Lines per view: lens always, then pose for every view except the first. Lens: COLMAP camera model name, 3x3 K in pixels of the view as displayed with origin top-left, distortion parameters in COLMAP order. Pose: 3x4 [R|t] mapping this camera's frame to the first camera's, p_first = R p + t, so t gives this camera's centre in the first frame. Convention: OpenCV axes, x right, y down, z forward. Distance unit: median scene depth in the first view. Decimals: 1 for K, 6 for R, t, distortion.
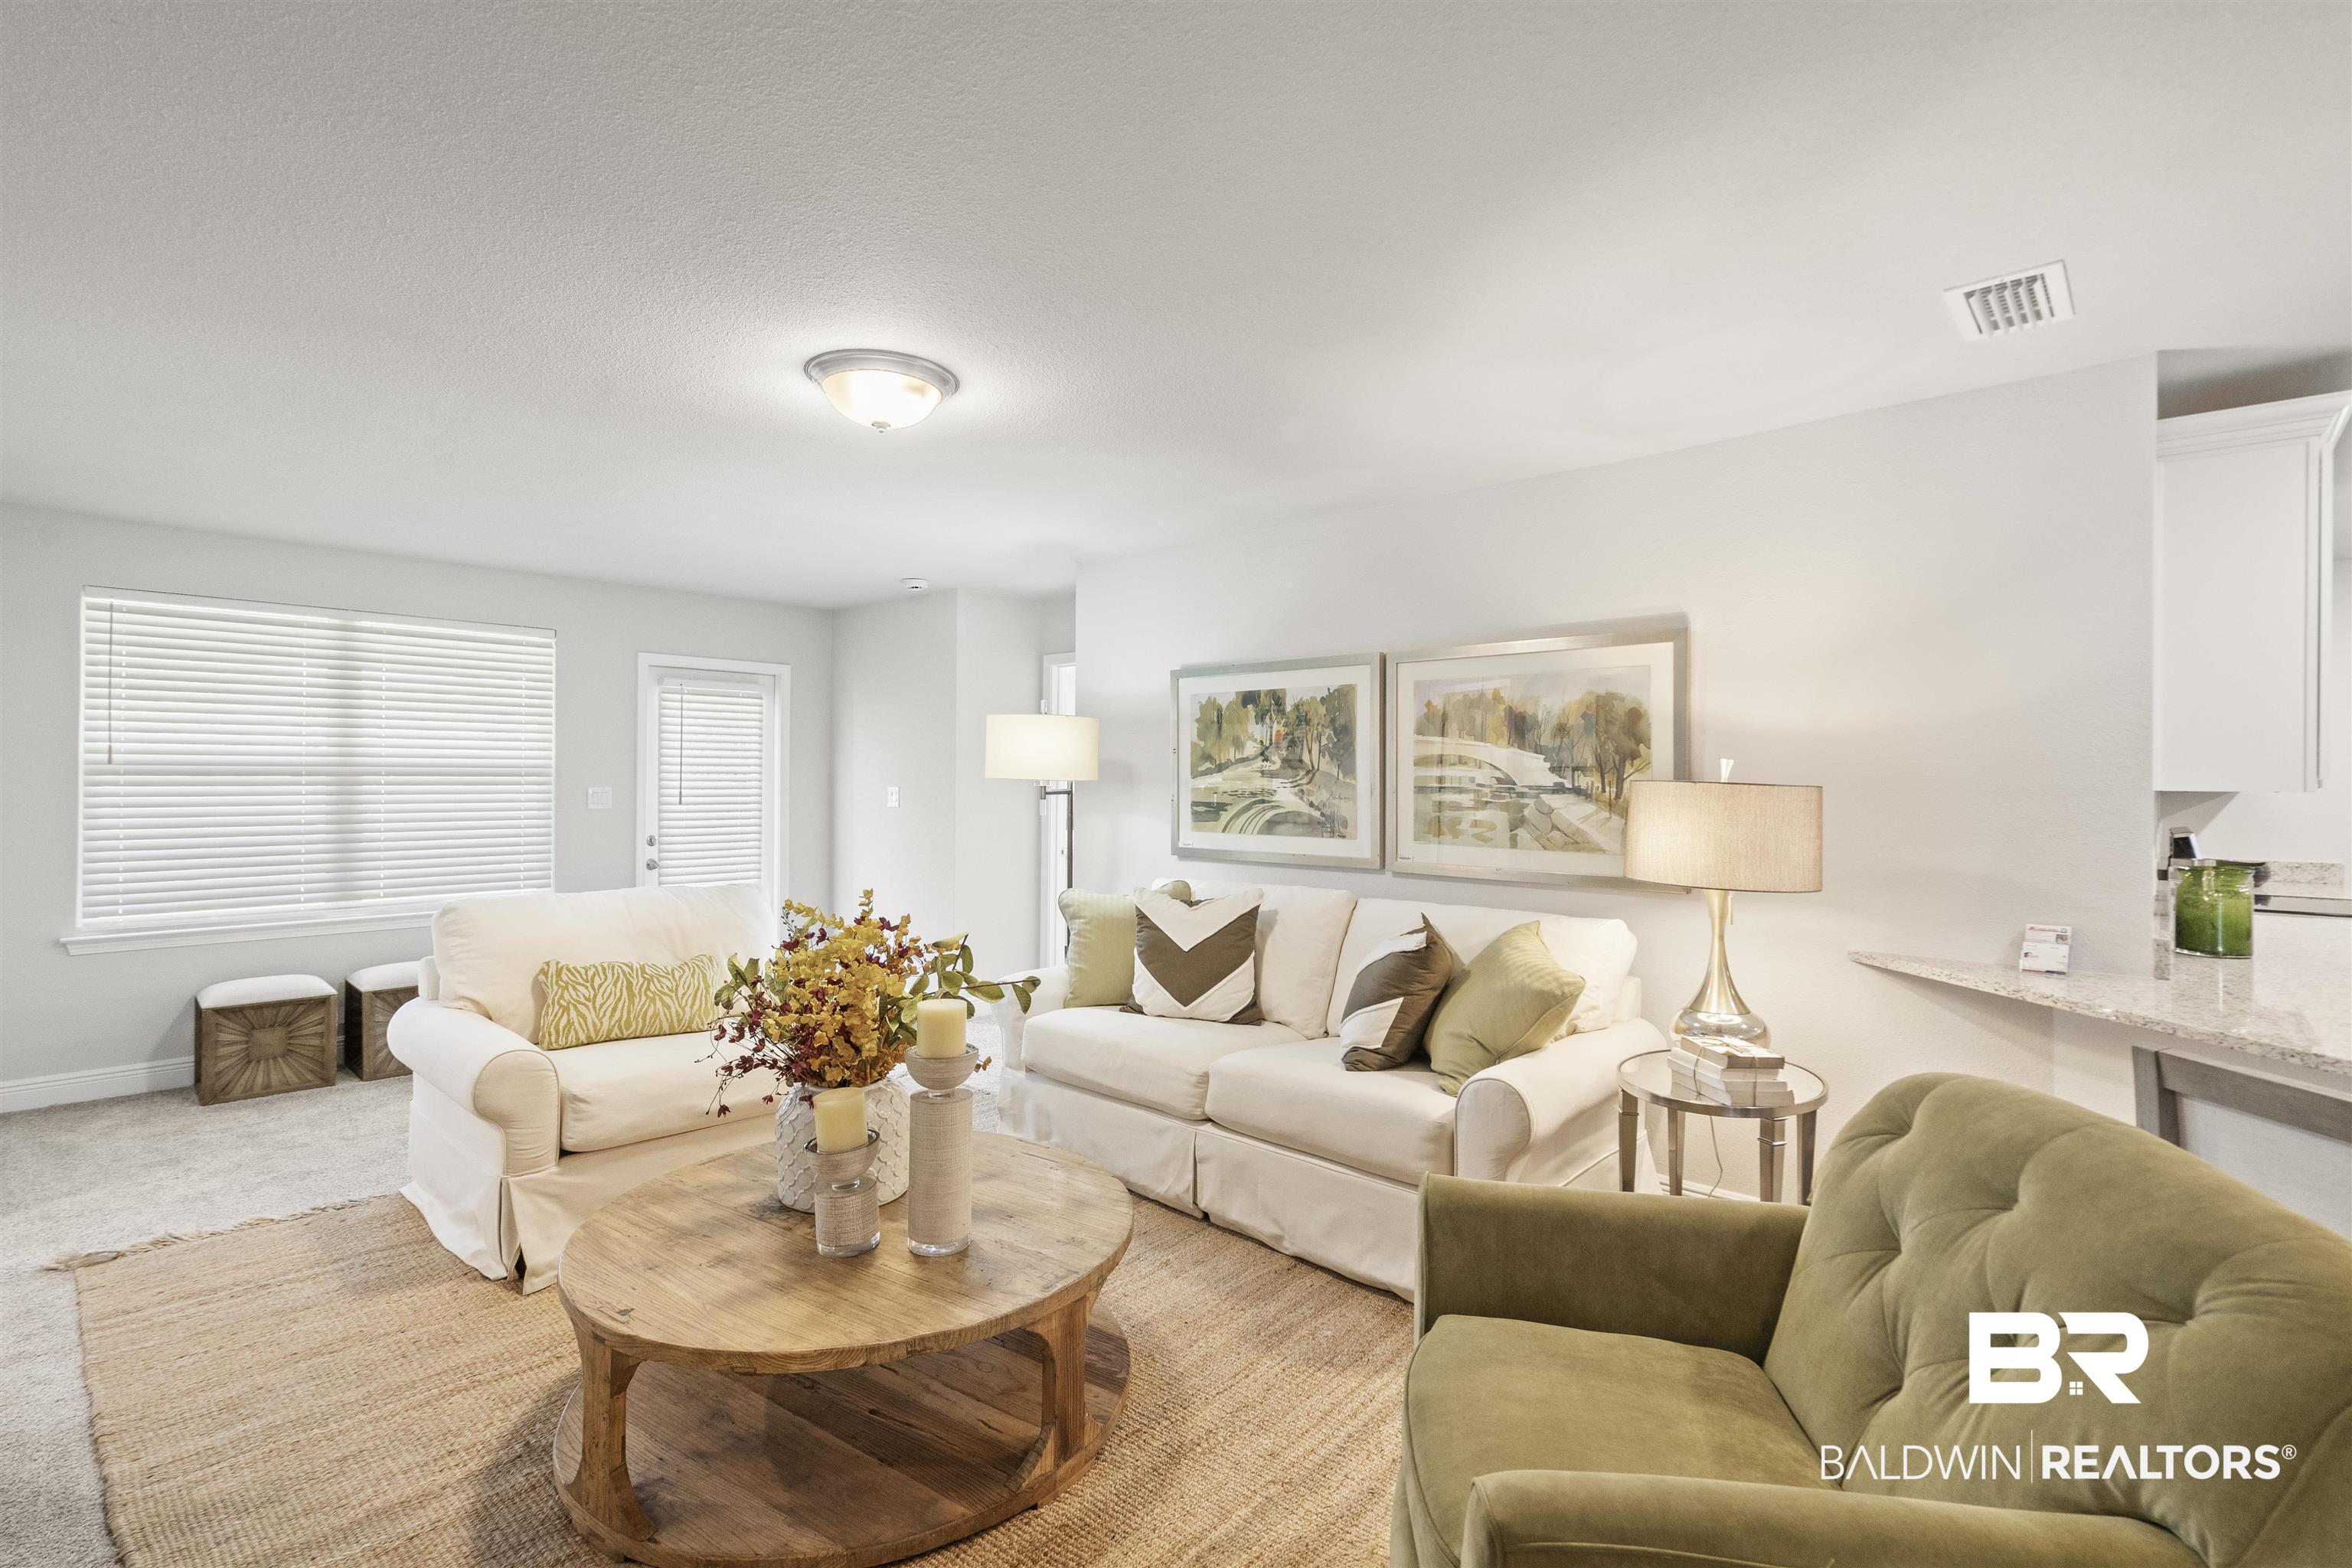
lens RADIAL K [[1068.9, 0, 1186.0], [0, 1068.9, 776.9], [0, 0, 1]] dist [-0.001701, 0.000127]
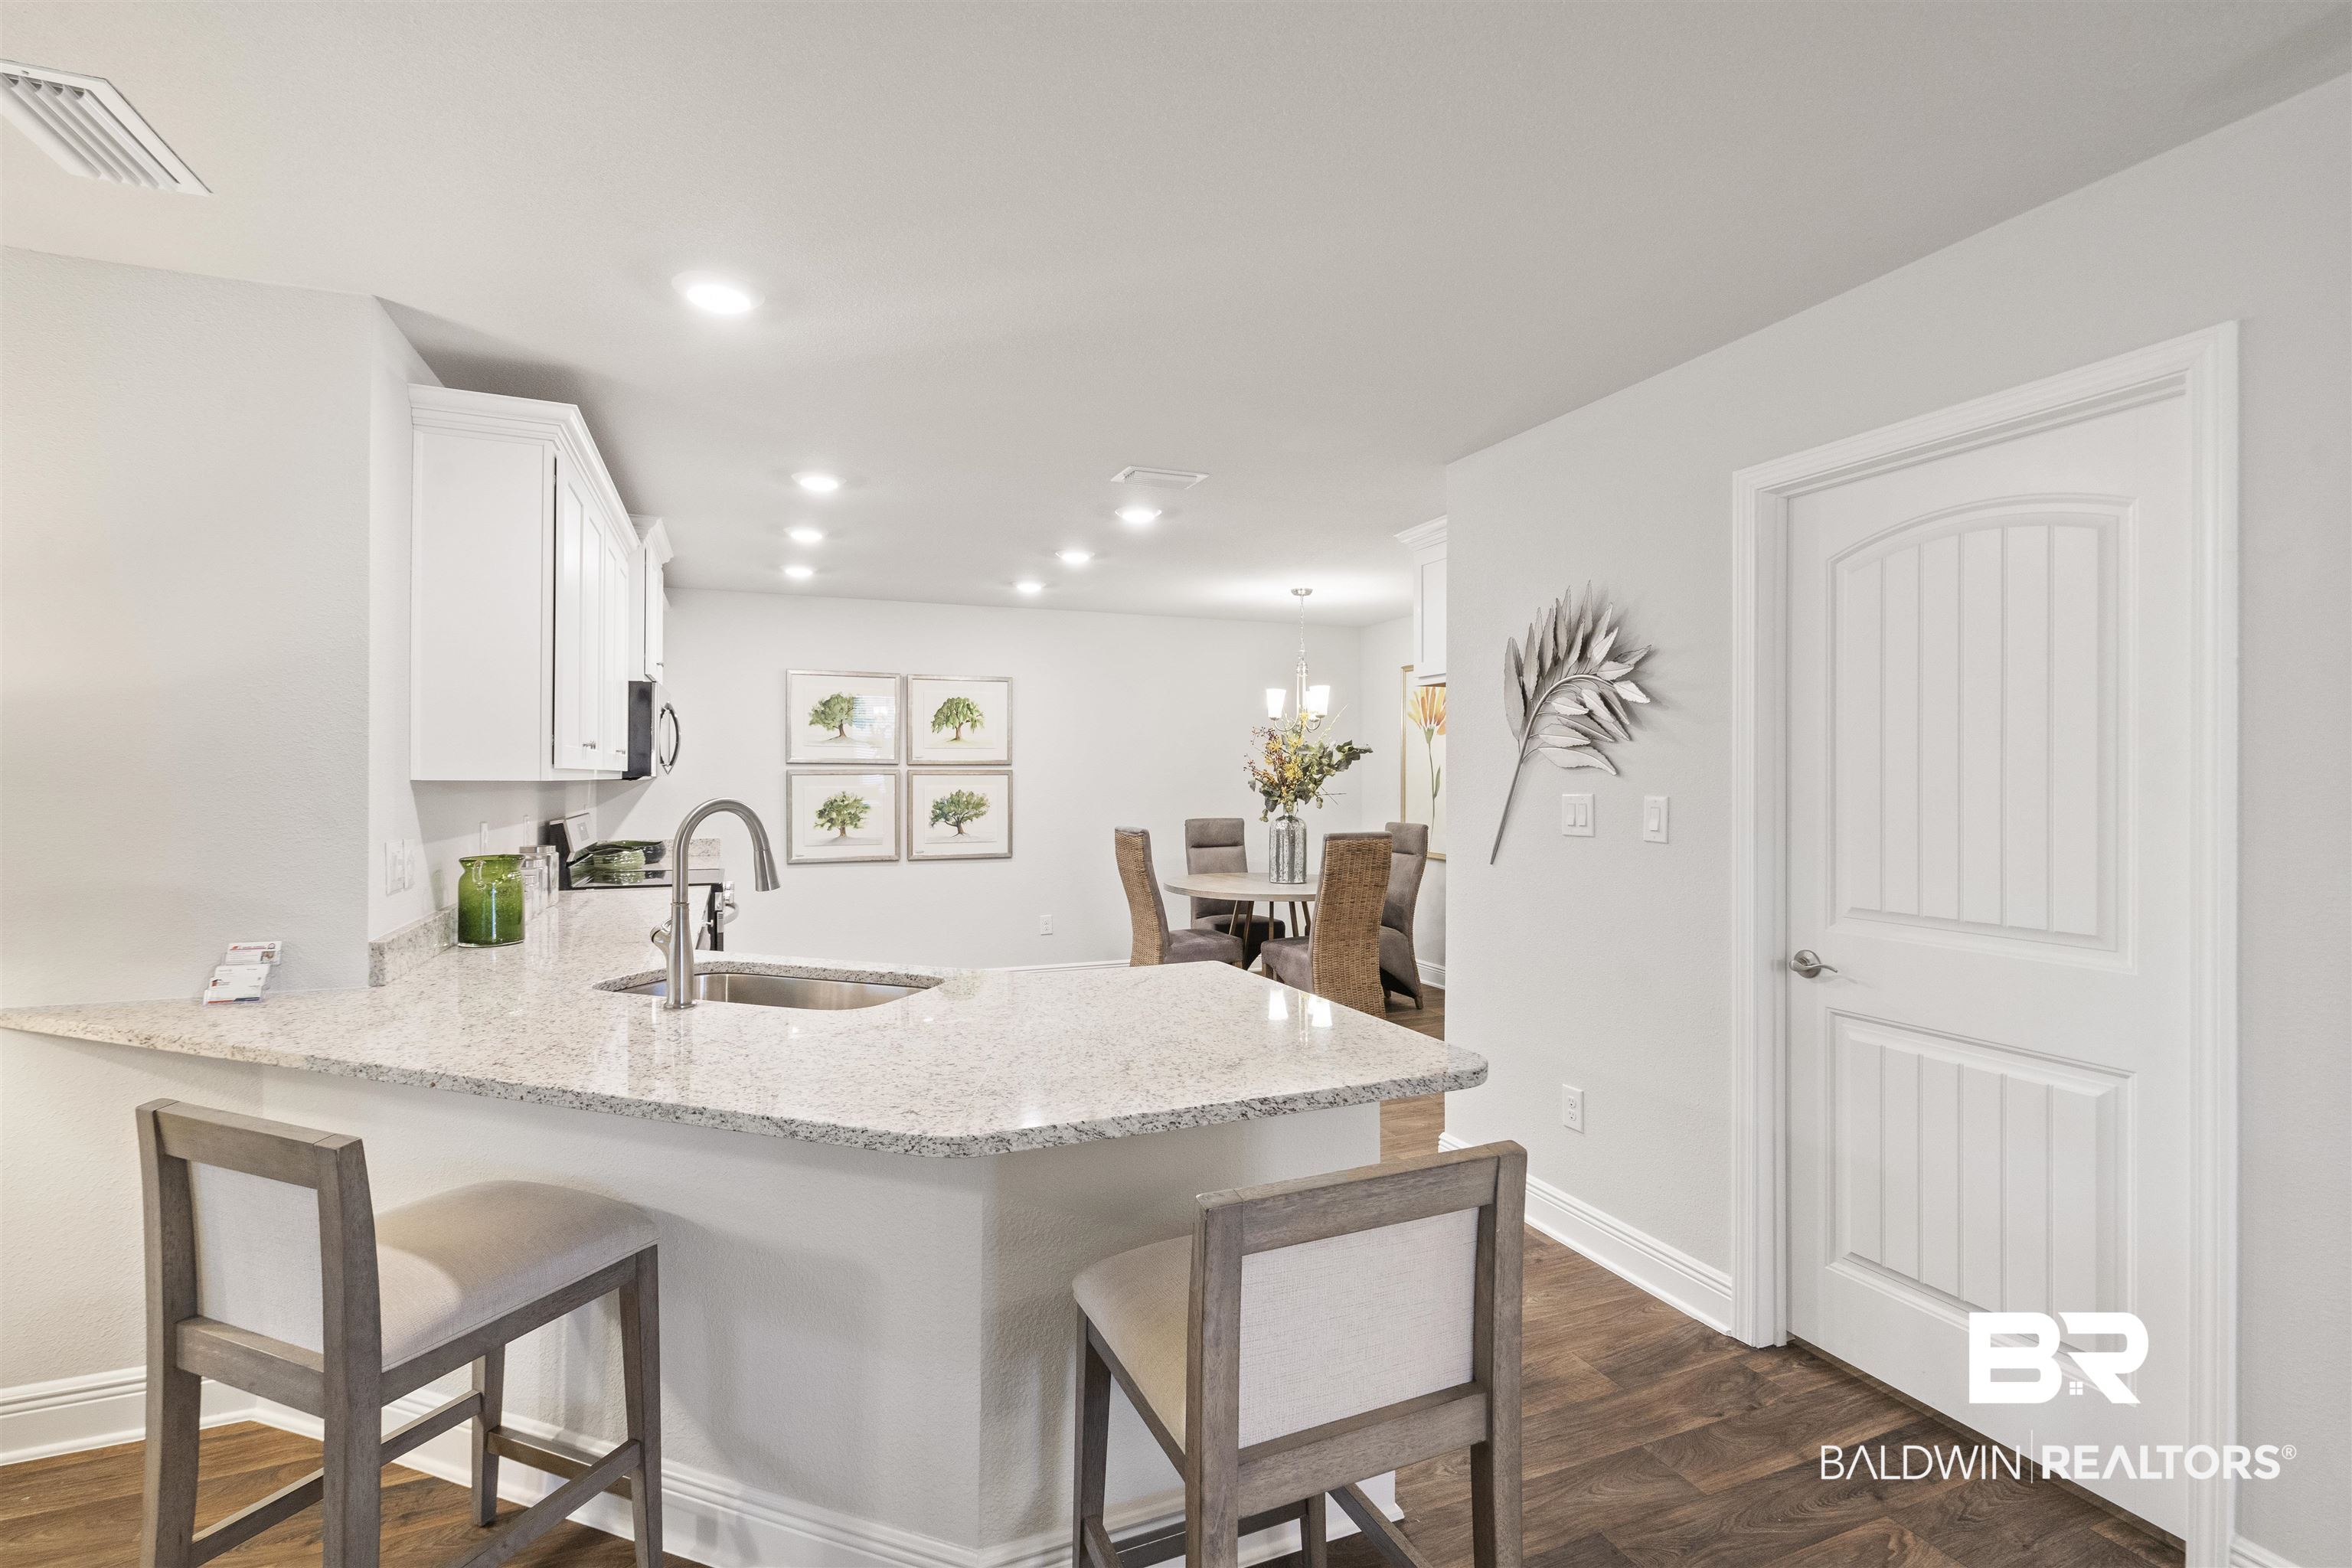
lens RADIAL K [[1068.9, 0, 1186.0], [0, 1068.9, 776.9], [0, 0, 1]] dist [-0.001701, 0.000127]
pose [[0.418935, -0.005999, 0.907996, 0.362749], [0.000543, 0.999980, 0.006356, 0.005366], [-0.908016, -0.002170, 0.418930, -0.008881]]
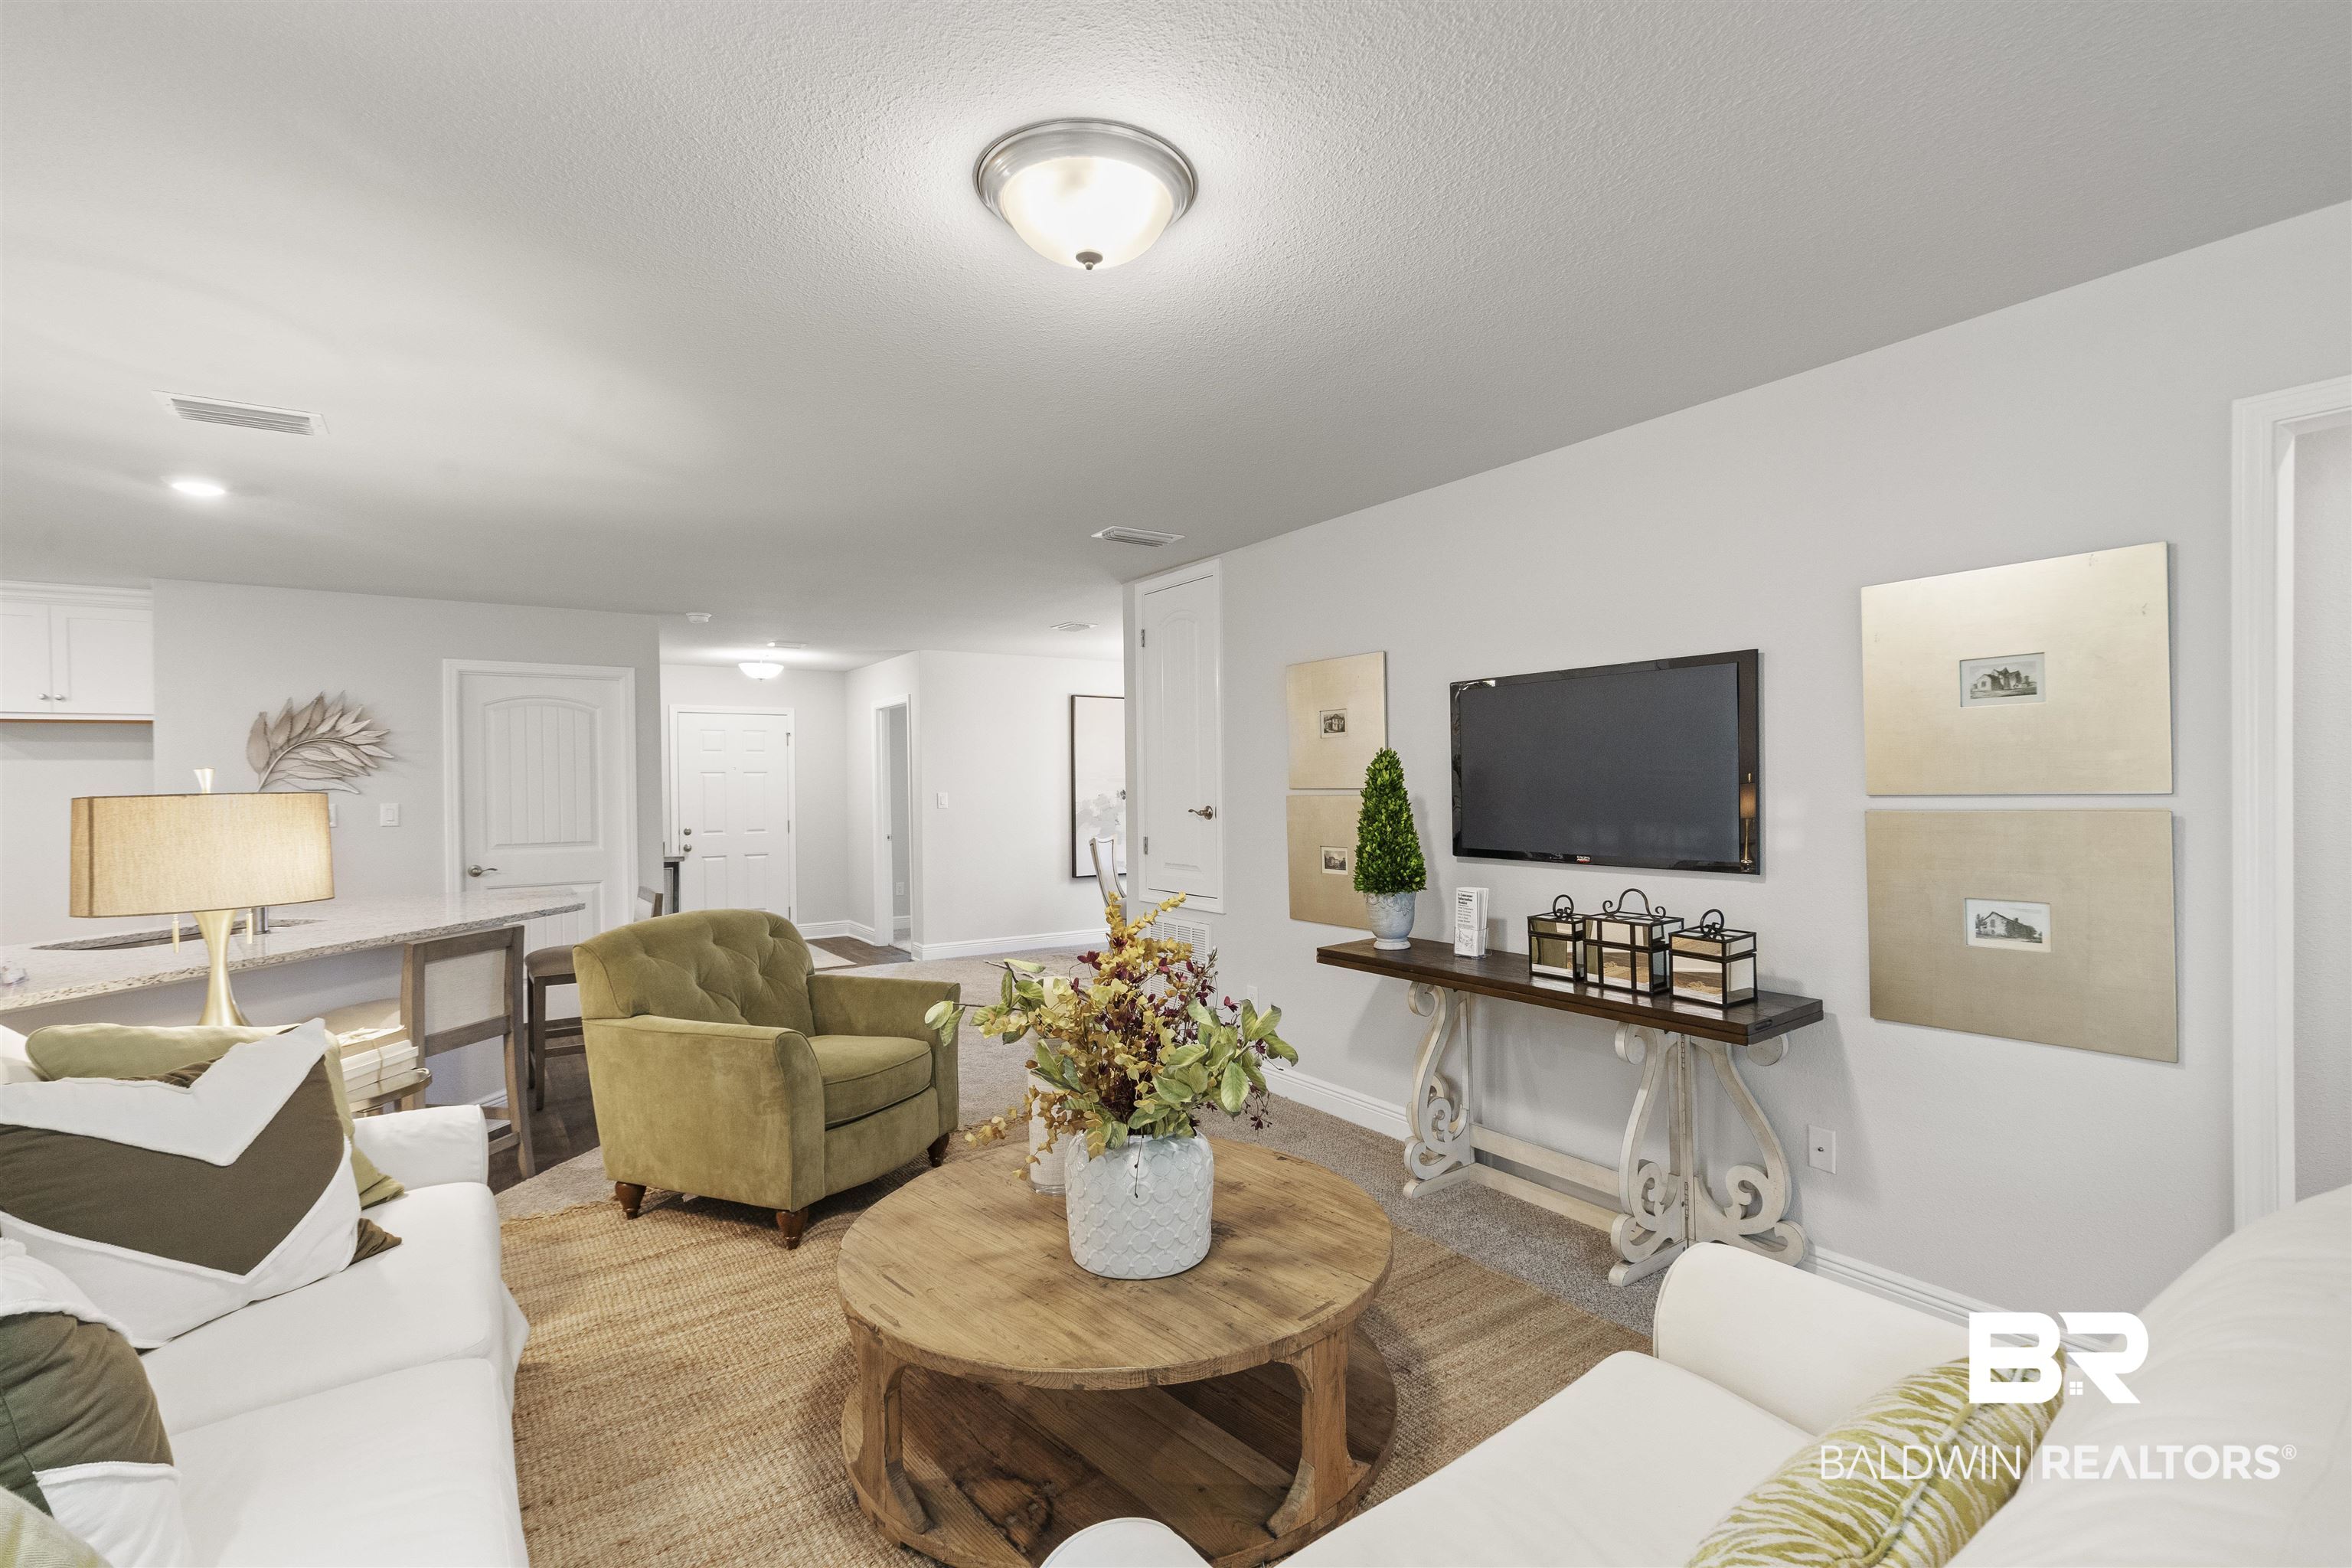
lens RADIAL K [[1068.9, 0, 1186.0], [0, 1068.9, 776.9], [0, 0, 1]] dist [-0.001701, 0.000127]
pose [[-0.975498, 0.007171, 0.219890, -0.518155], [0.006011, 0.999964, -0.005944, -0.000818], [-0.219925, -0.004476, -0.975507, 1.745772]]
